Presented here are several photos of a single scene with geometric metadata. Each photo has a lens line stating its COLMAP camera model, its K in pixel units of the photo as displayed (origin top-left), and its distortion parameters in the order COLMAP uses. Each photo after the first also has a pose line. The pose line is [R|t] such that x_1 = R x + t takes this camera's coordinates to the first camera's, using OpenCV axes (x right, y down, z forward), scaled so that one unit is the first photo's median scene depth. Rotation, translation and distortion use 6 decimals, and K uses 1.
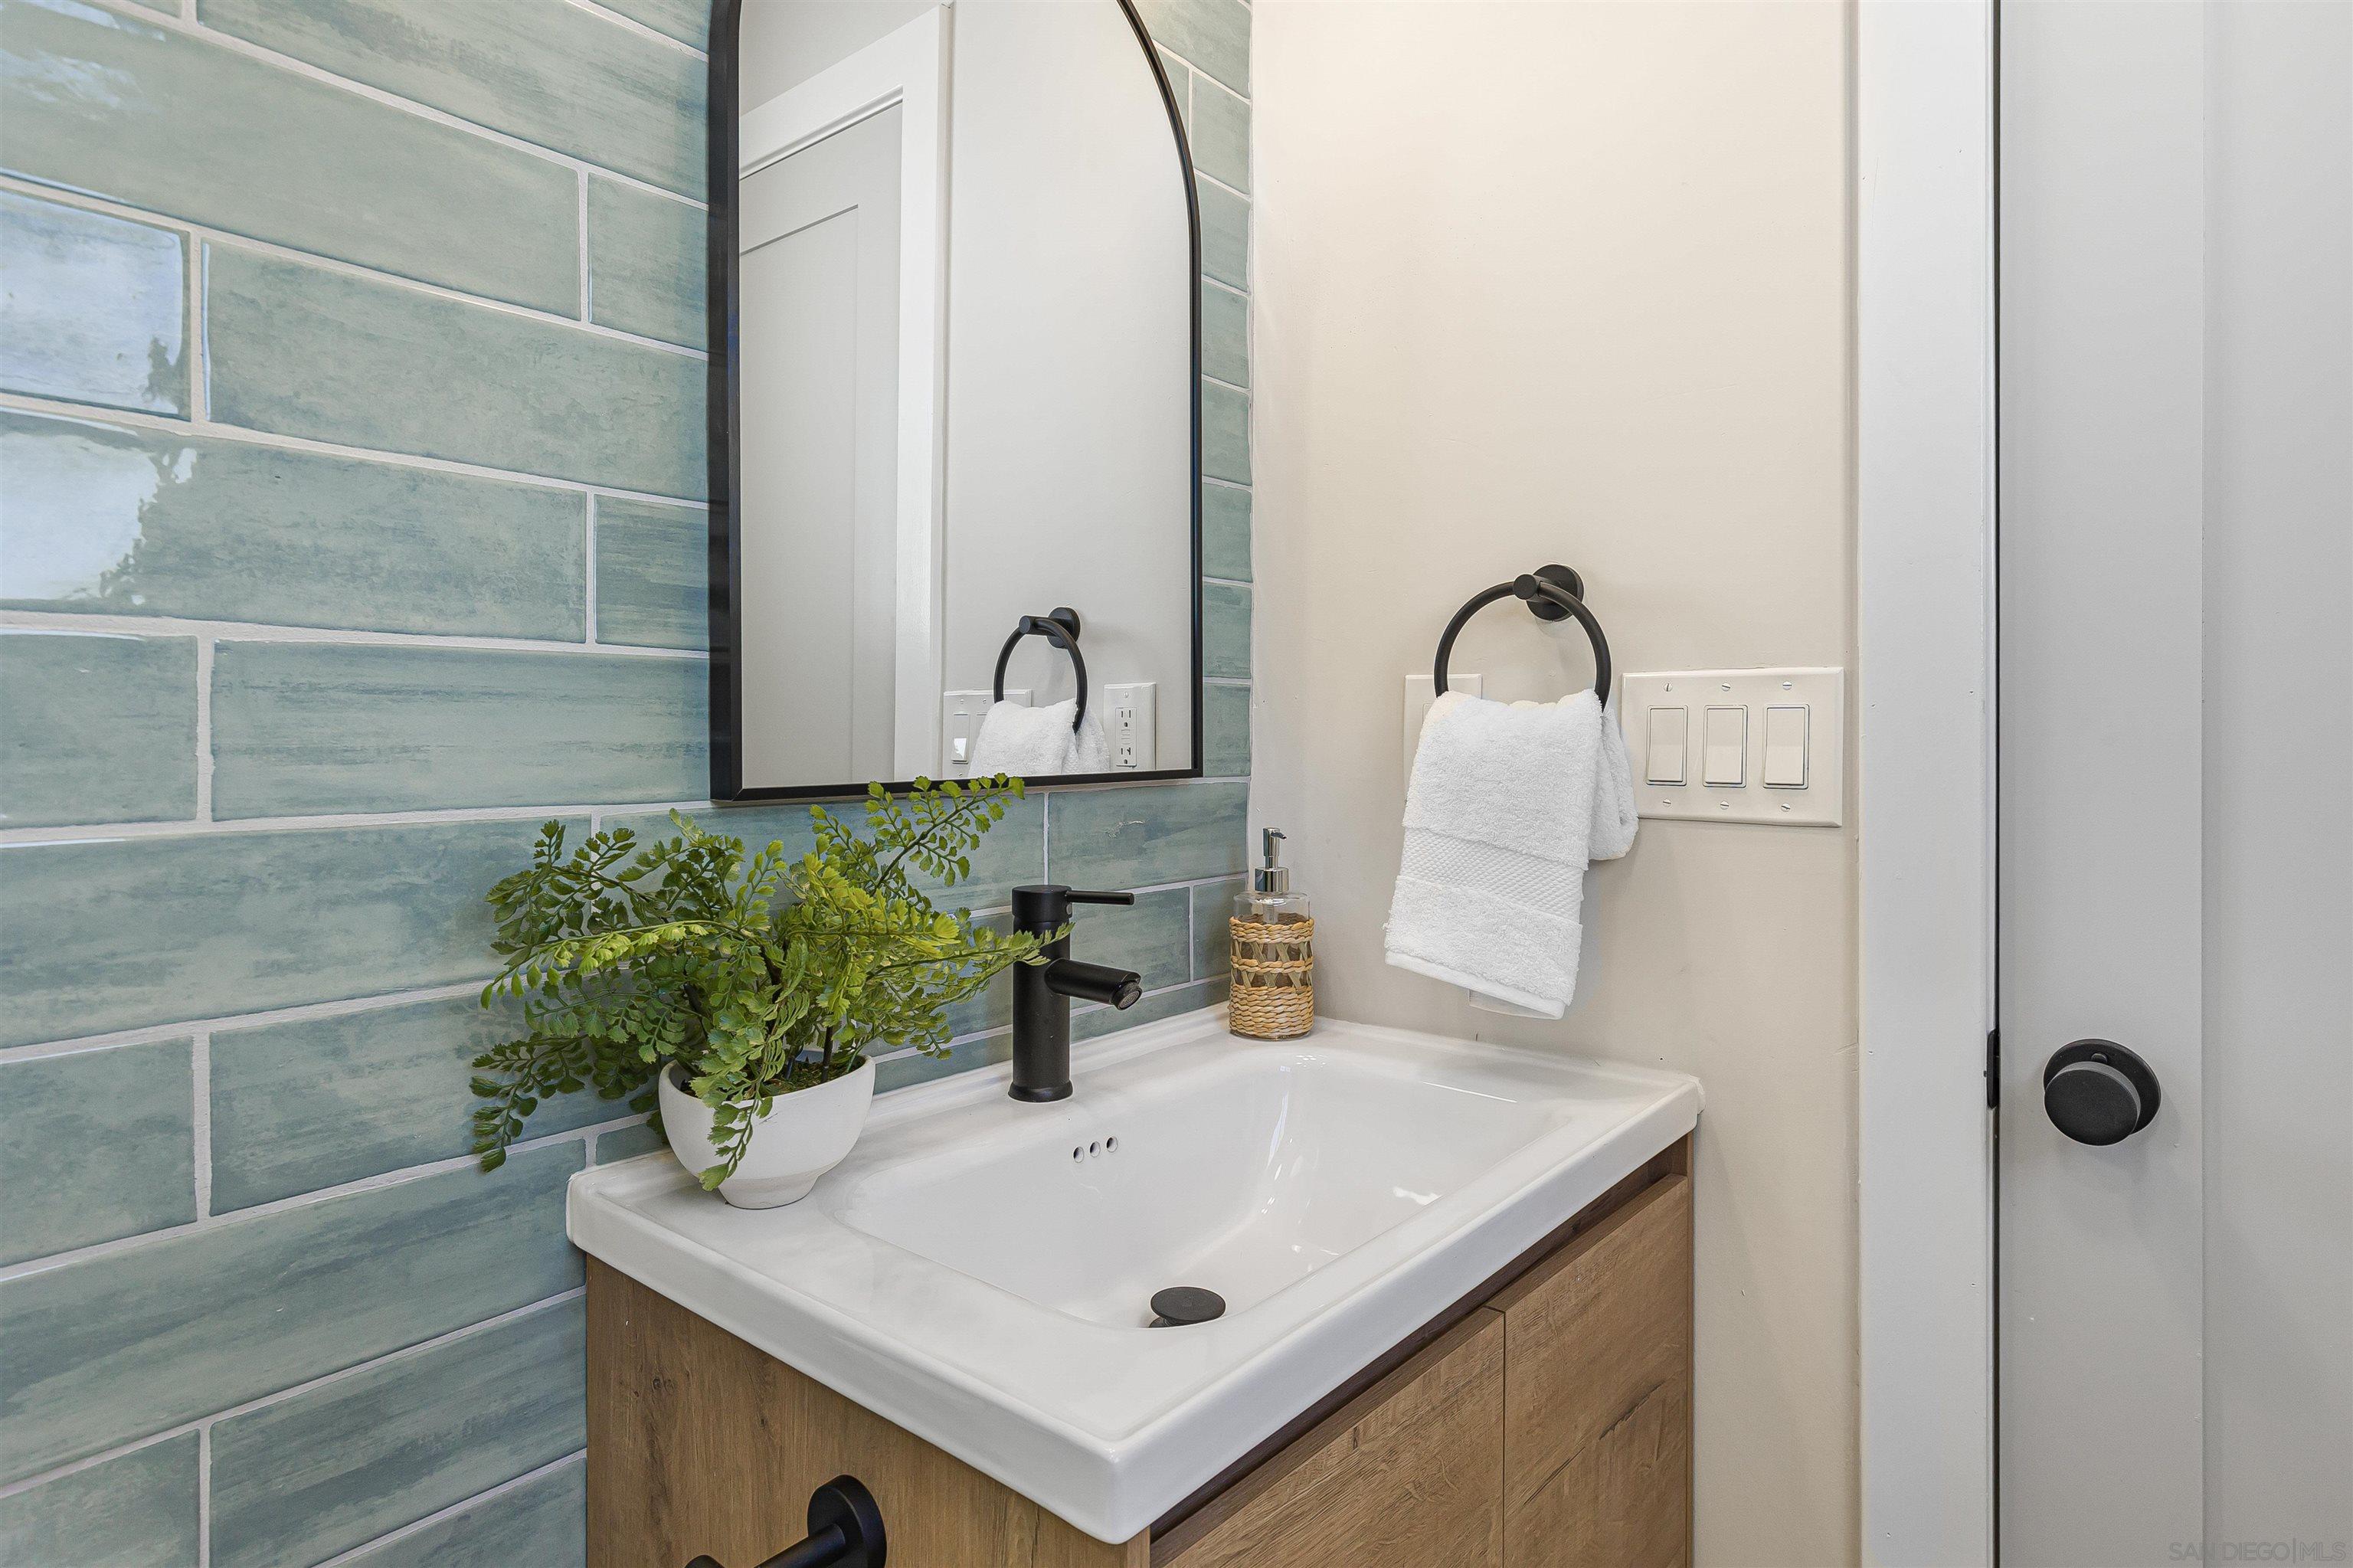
lens RADIAL K [[1310.1, 0, 1169.5], [0, 1310.1, 730.1], [0, 0, 1]] dist [-0.000883, 0.000477]
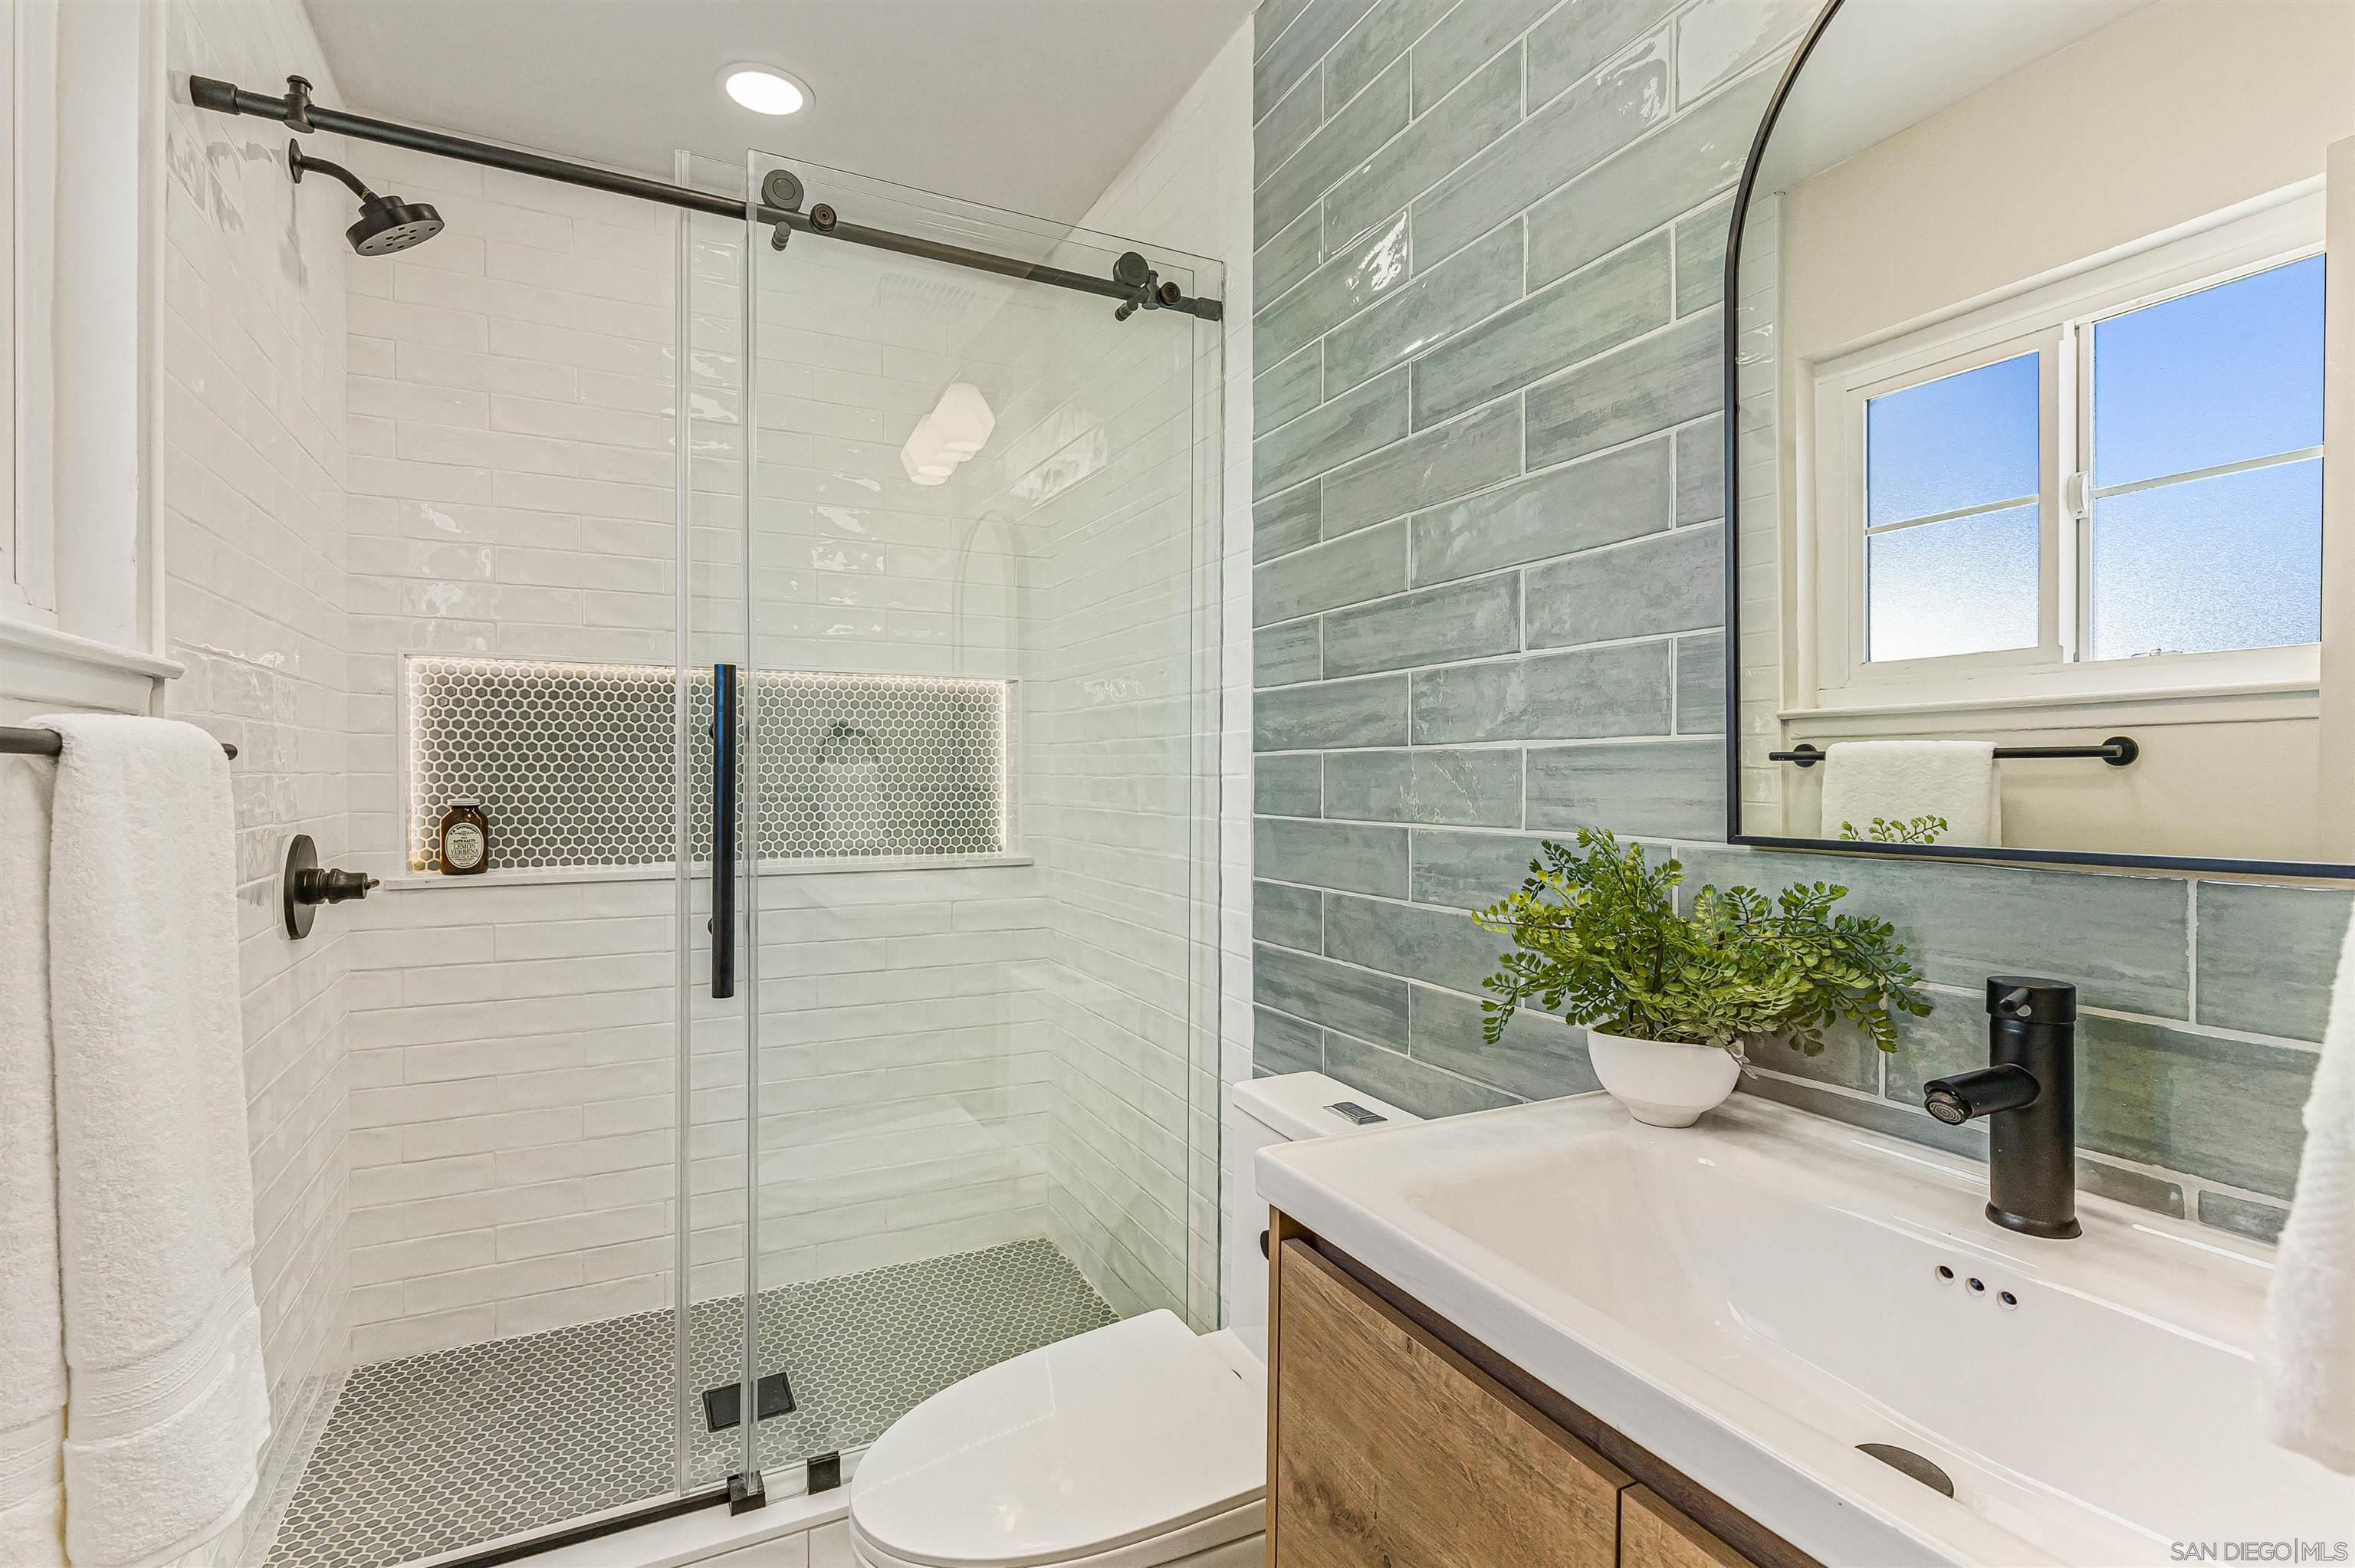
lens RADIAL K [[1102.0, 0, 1178.2], [0, 1102.0, 773.6], [0, 0, 1]] dist [0.012661, -0.003039]
pose [[-0.409094, -0.006969, -0.912466, 1.024064], [-0.002326, 0.999976, -0.006595, -0.010411], [0.912489, -0.000575, -0.409100, 1.031783]]
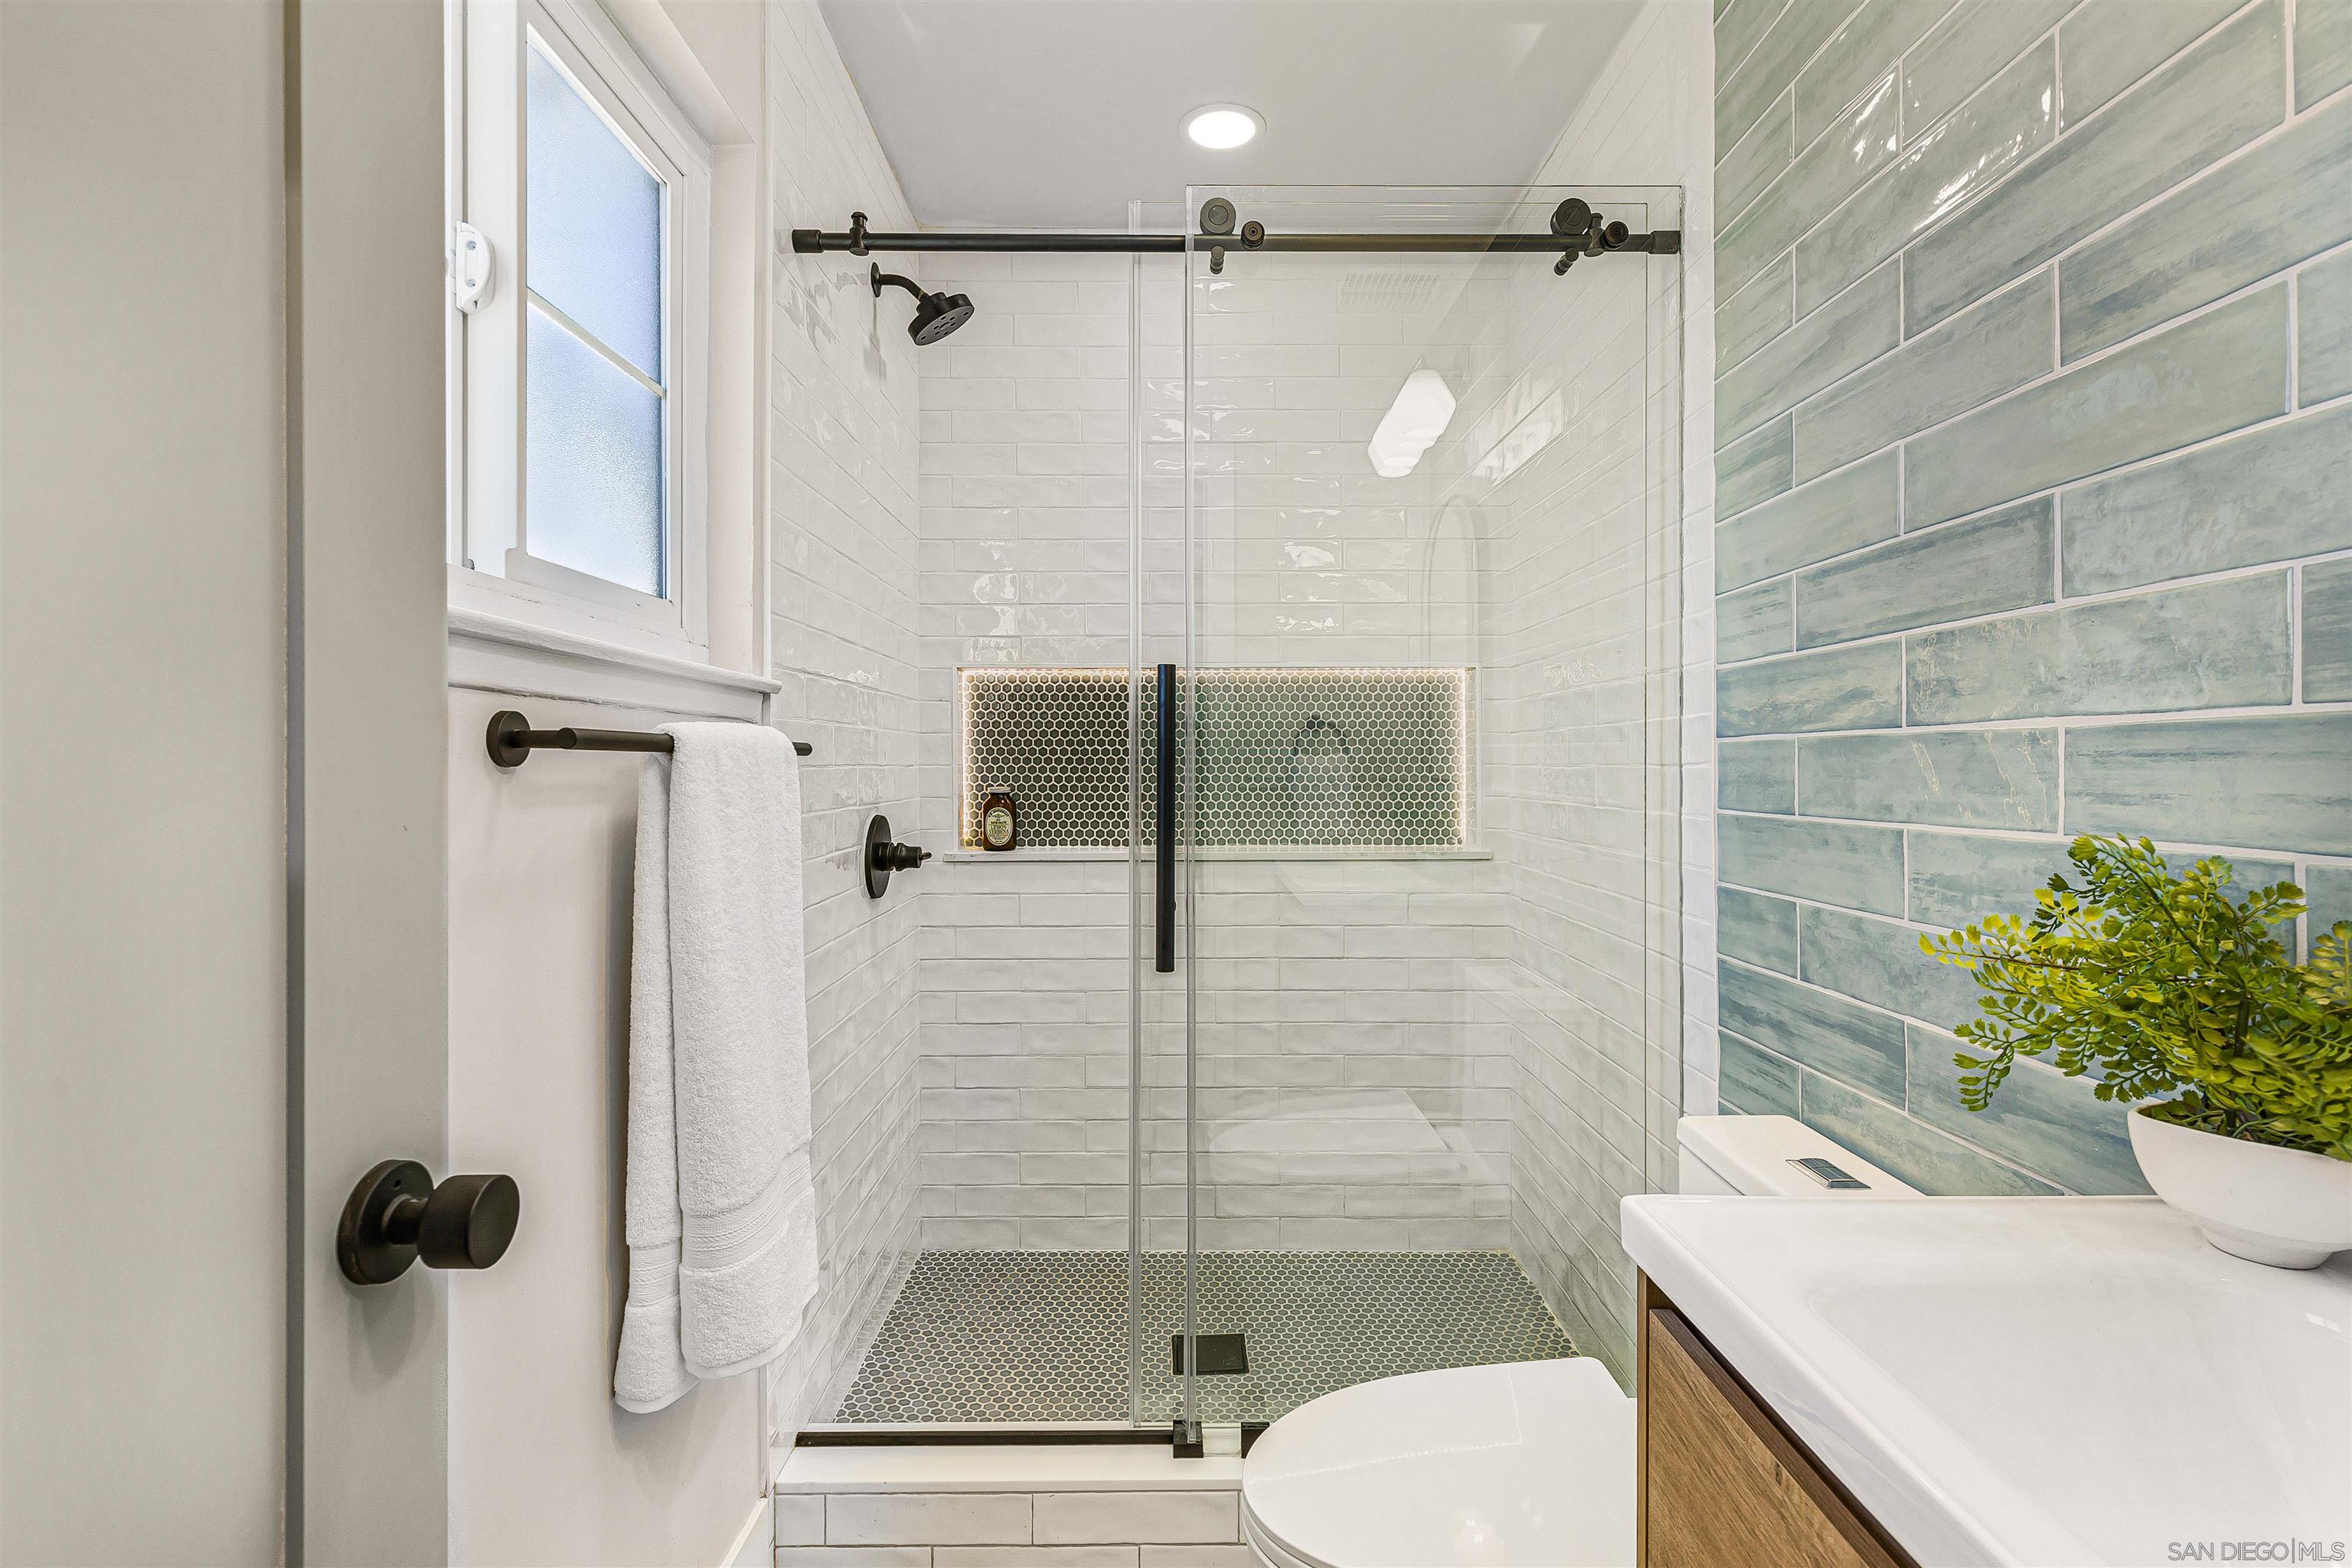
lens RADIAL K [[1100.7, 0, 1186.5], [0, 1100.7, 754.0], [0, 0, 1]] dist [0.012661, -0.003039]
pose [[-0.765064, -0.011008, -0.643860, 0.886982], [-0.001405, 0.999880, -0.015426, -0.009565], [0.643952, -0.010897, -0.764988, 1.147306]]
